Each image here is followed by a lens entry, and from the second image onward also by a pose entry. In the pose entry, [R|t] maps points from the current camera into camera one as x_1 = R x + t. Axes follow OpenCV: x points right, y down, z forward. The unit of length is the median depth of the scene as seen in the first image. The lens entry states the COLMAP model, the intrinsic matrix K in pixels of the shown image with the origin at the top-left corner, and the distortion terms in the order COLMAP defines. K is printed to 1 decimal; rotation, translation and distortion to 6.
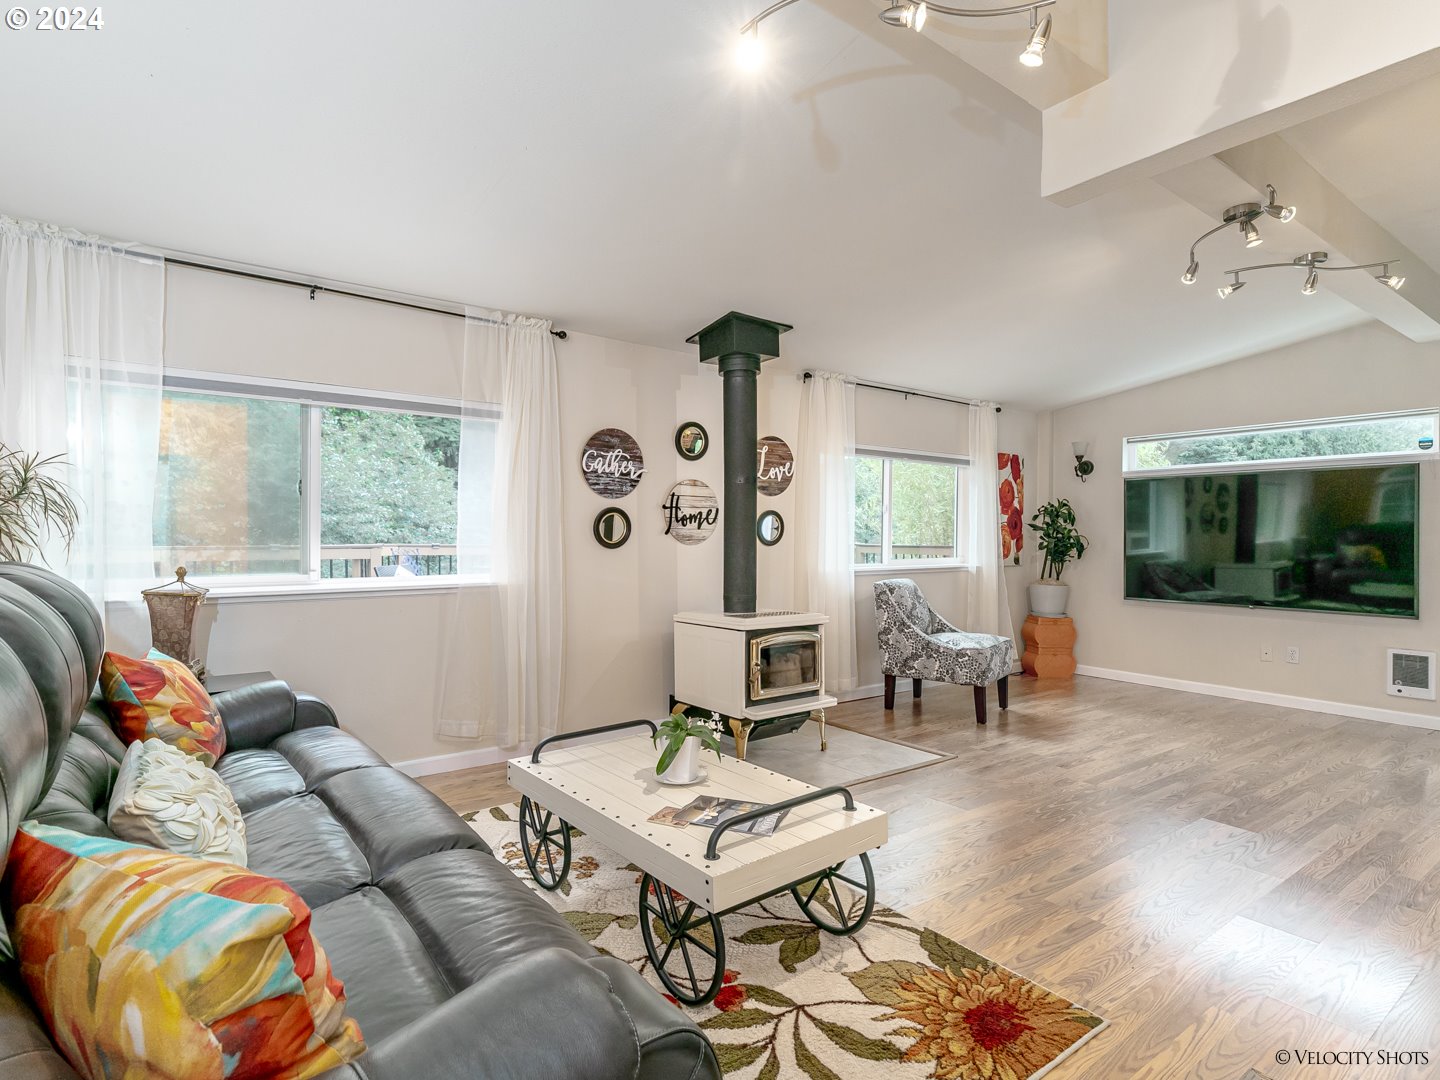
lens RADIAL K [[720.0, 0, 705.2], [0, 720.0, 535.7], [0, 0, 1]] dist [0.002312, 0.000486]
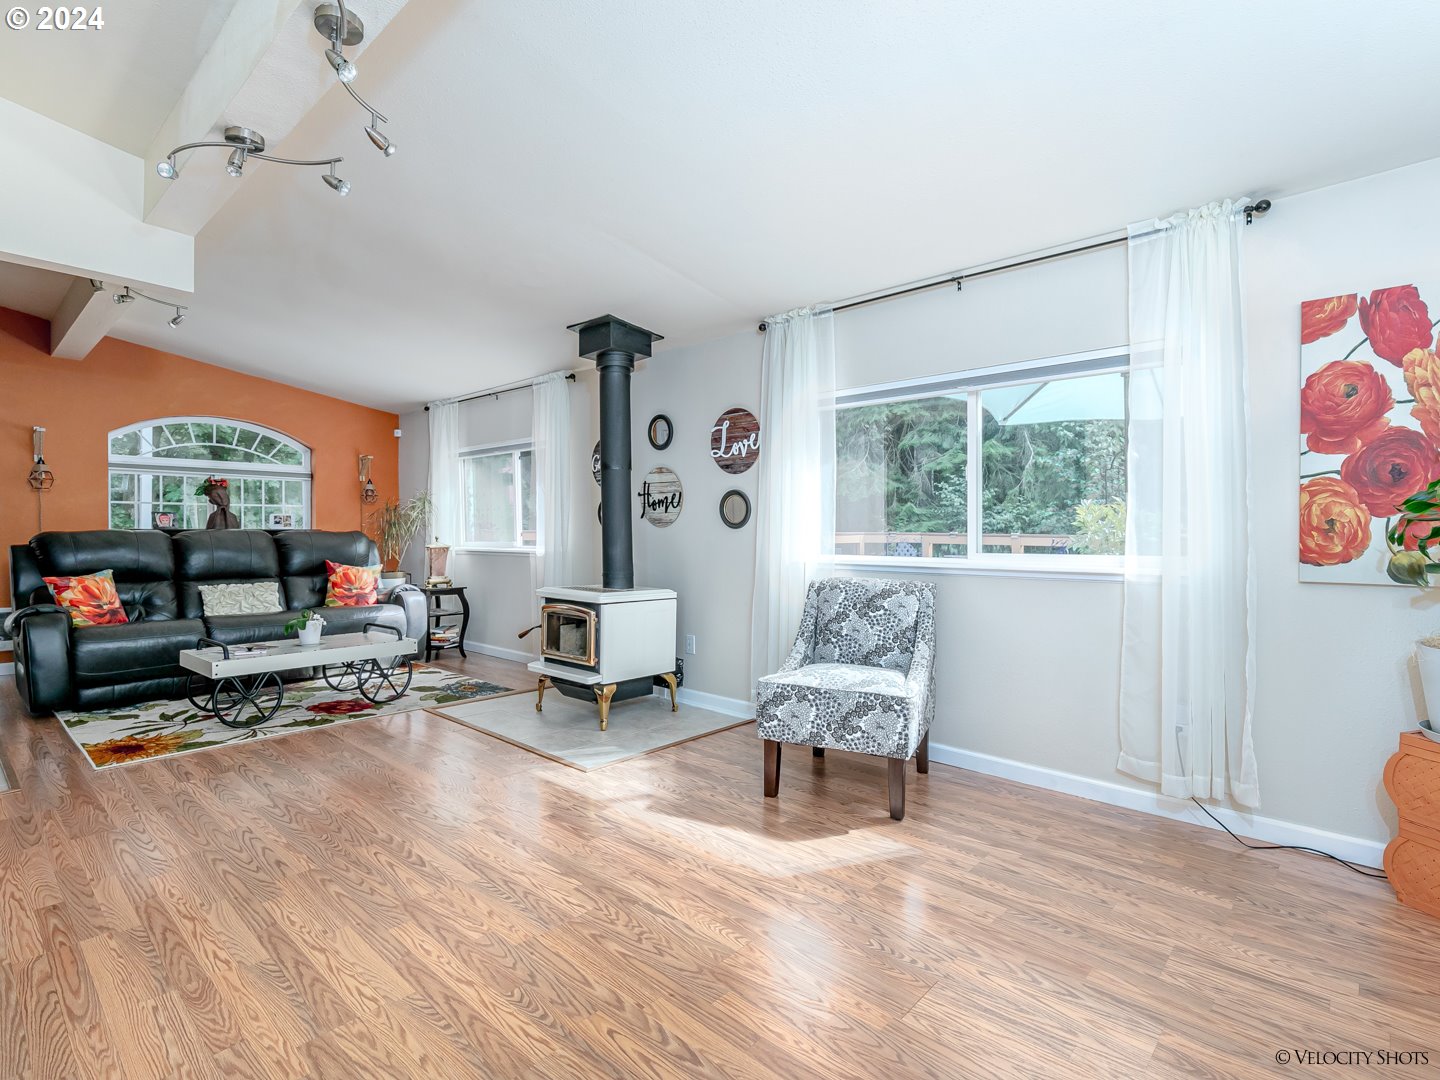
lens RADIAL K [[720.0, 0, 705.2], [0, 720.0, 535.7], [0, 0, 1]] dist [0.002312, 0.000486]
pose [[0.202885, 0.013651, -0.979107, 0.988320], [0.011410, 0.999802, 0.016304, 0.007866], [0.979136, -0.014480, 0.202689, 0.782574]]
